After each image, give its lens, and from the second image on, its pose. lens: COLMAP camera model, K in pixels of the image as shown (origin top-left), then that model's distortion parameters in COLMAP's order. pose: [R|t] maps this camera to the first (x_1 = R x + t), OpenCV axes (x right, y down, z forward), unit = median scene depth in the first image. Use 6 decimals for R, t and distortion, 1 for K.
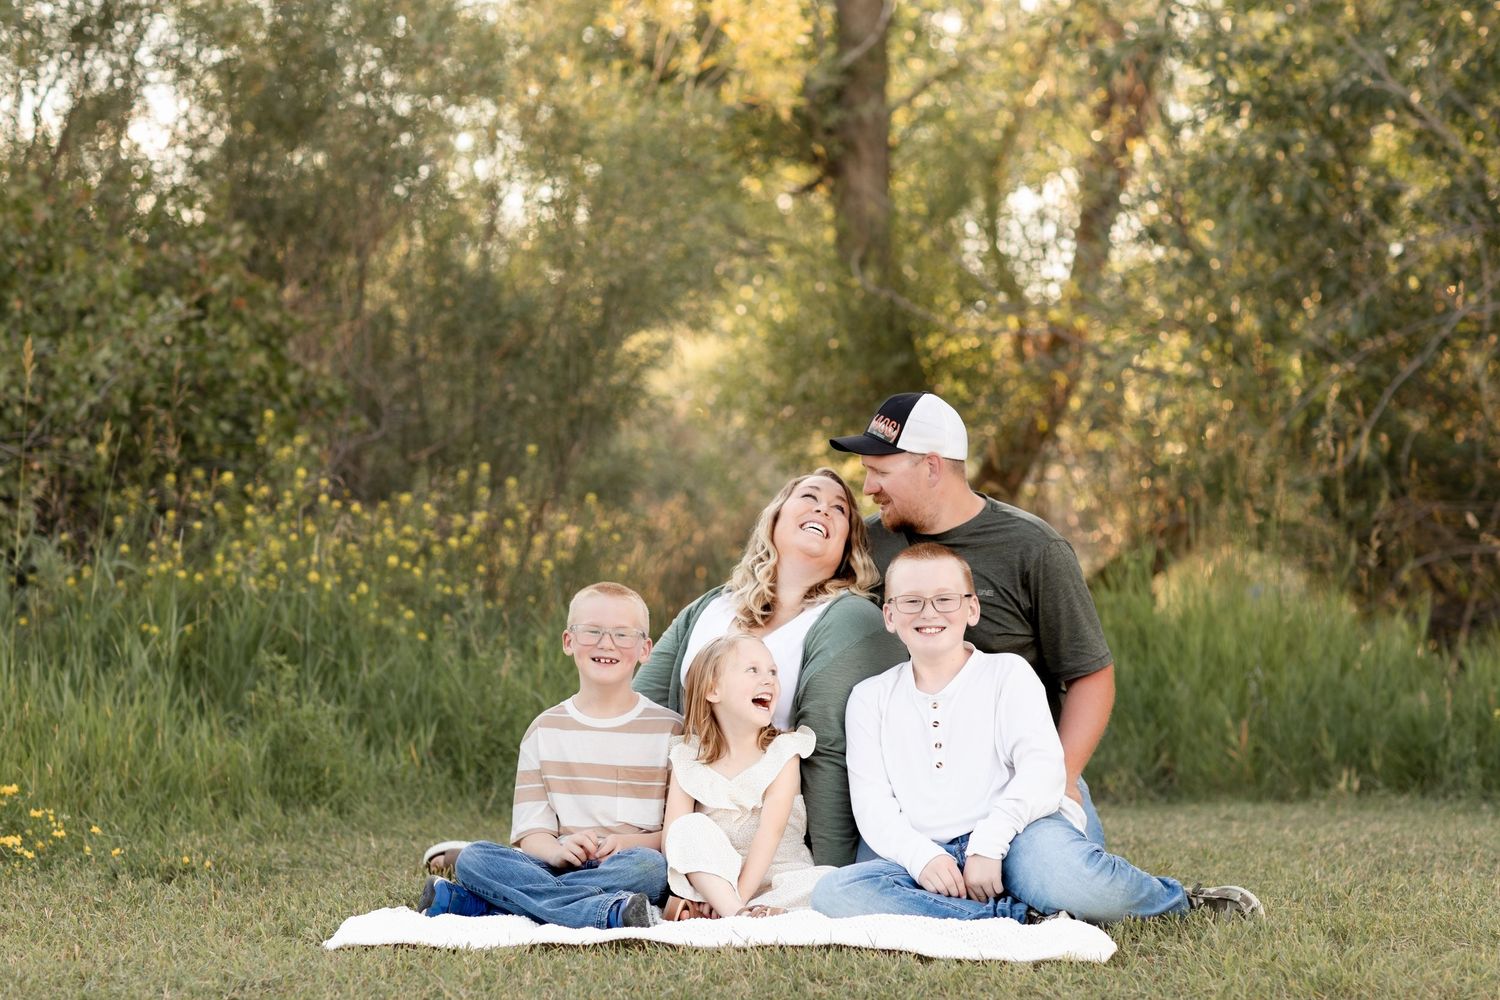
lens RADIAL K [[3672.3, 0, 750.0], [0, 3672.3, 500.0], [0, 0, 1]] dist [0.030850, -0.023676]
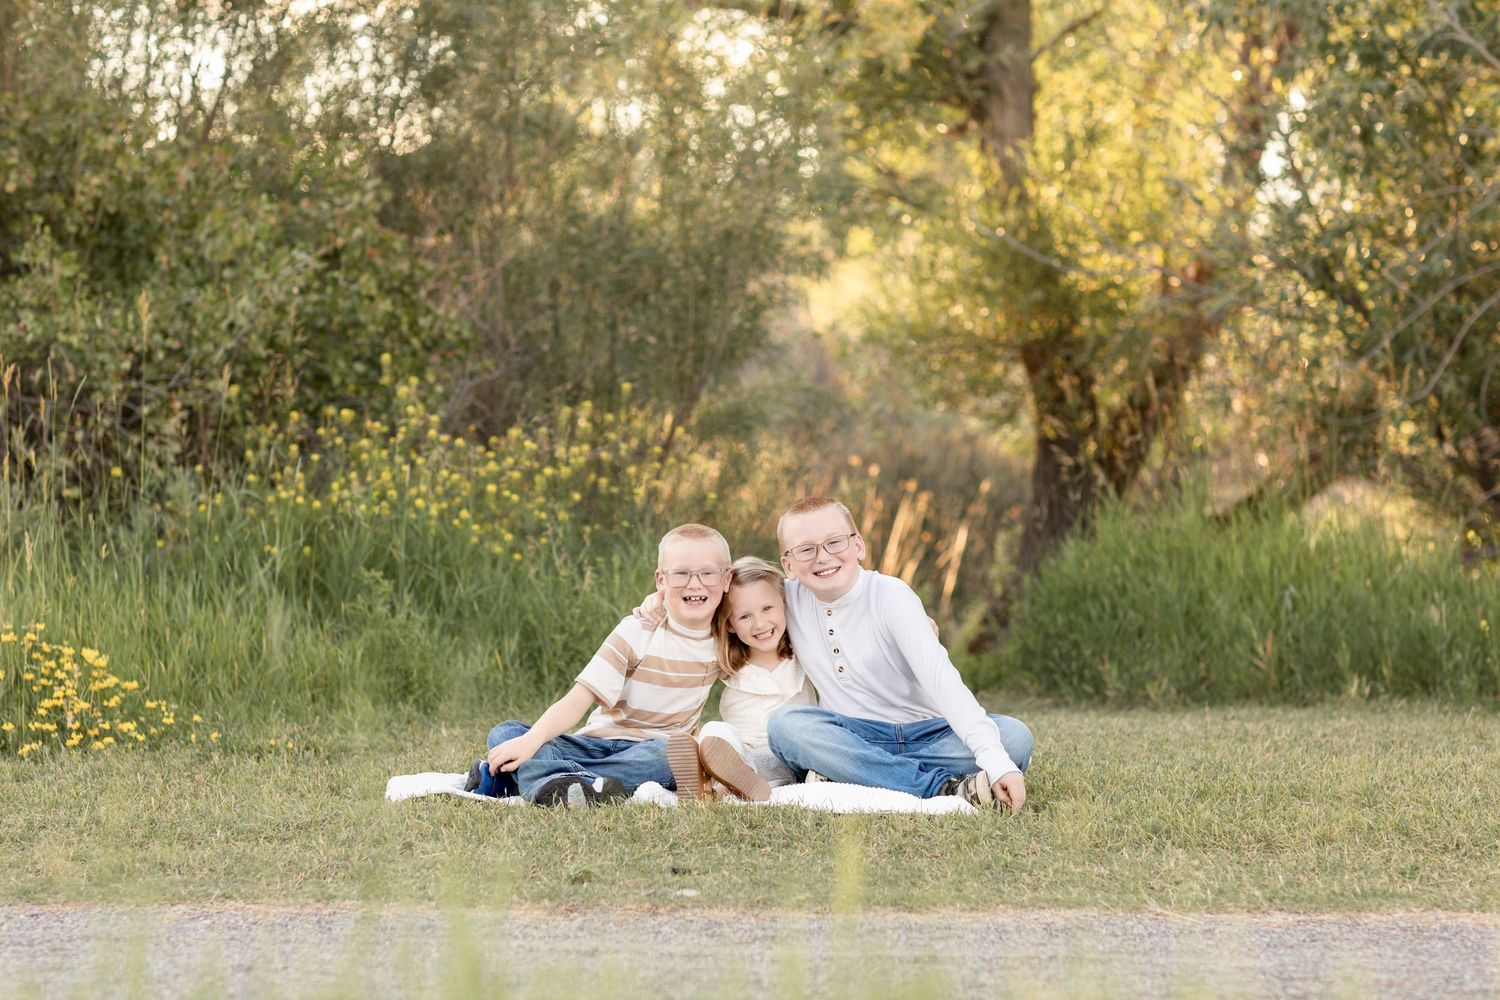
lens RADIAL K [[3866.1, 0, 750.0], [0, 3866.1, 500.0], [0, 0, 1]] dist [0.083202, 0.046068]
pose [[0.997458, -0.003045, -0.071197, 0.060894], [0.004250, 0.999850, 0.016781, 0.000591], [0.071135, -0.017041, 0.997321, -0.153888]]
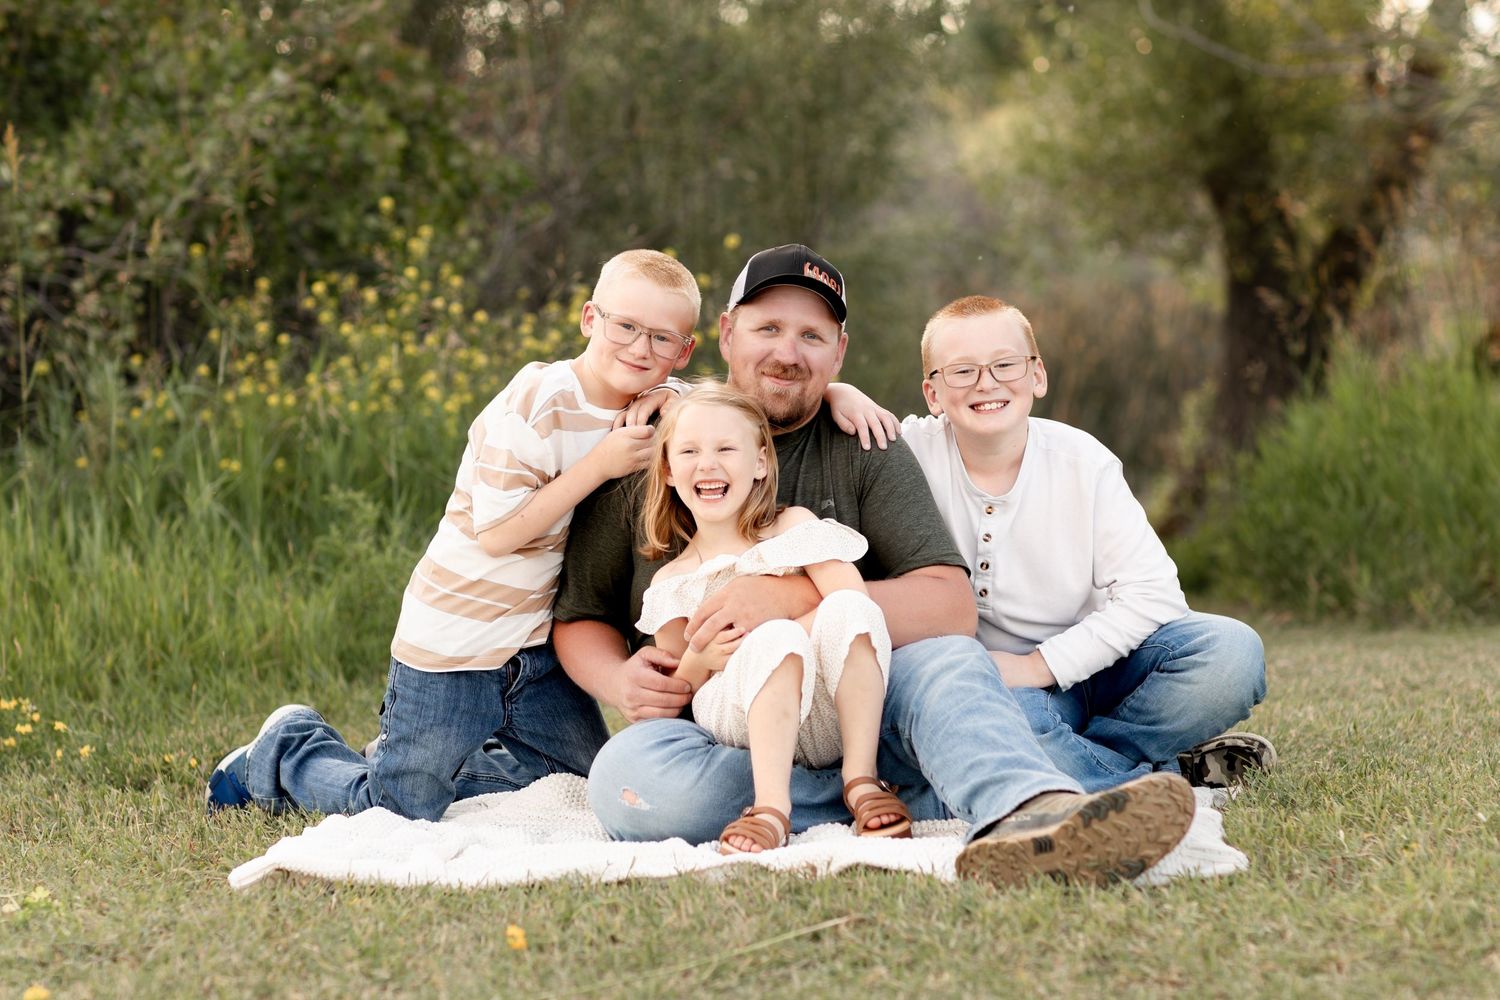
lens RADIAL K [[3866.1, 0, 750.0], [0, 3866.1, 500.0], [0, 0, 1]] dist [0.083202, 0.046068]
pose [[0.992560, -0.040633, -0.114775, 0.050088], [0.046600, 0.997672, 0.049788, 0.004225], [0.112485, -0.054766, 0.992143, 0.126509]]
